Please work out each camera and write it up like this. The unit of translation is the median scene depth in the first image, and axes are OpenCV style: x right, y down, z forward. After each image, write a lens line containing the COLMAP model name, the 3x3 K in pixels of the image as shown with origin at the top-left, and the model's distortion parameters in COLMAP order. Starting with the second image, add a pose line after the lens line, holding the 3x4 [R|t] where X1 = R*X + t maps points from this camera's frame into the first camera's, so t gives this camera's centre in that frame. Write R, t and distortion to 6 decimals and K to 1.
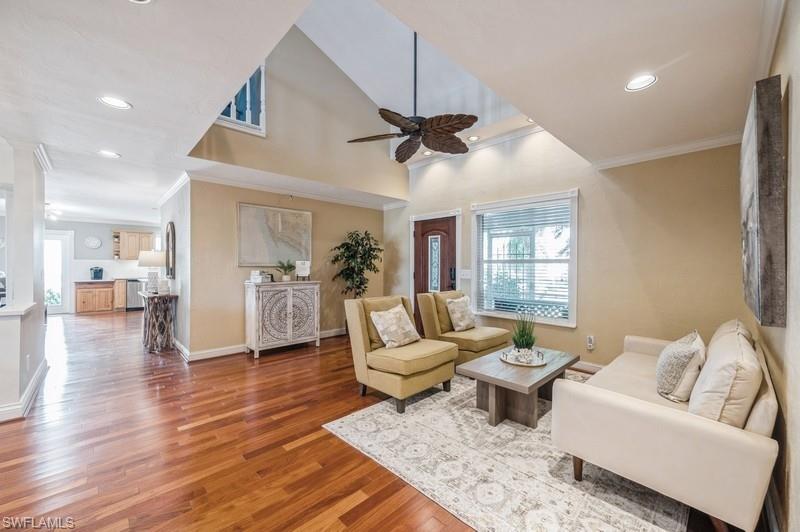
lens RADIAL K [[315.8, 0, 394.4], [0, 315.8, 267.0], [0, 0, 1]] dist [0.003271, -0.000582]
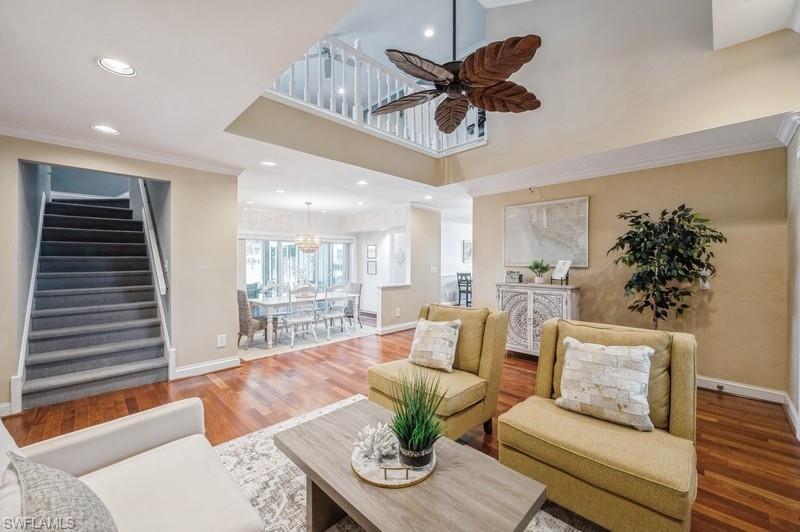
lens RADIAL K [[315.8, 0, 398.5], [0, 315.8, 261.4], [0, 0, 1]] dist [0.003271, -0.000582]
pose [[0.025794, -0.001437, -0.999666, 0.500806], [-0.005393, 0.999984, -0.001577, -0.012850], [0.999653, 0.005432, 0.025786, 0.540203]]
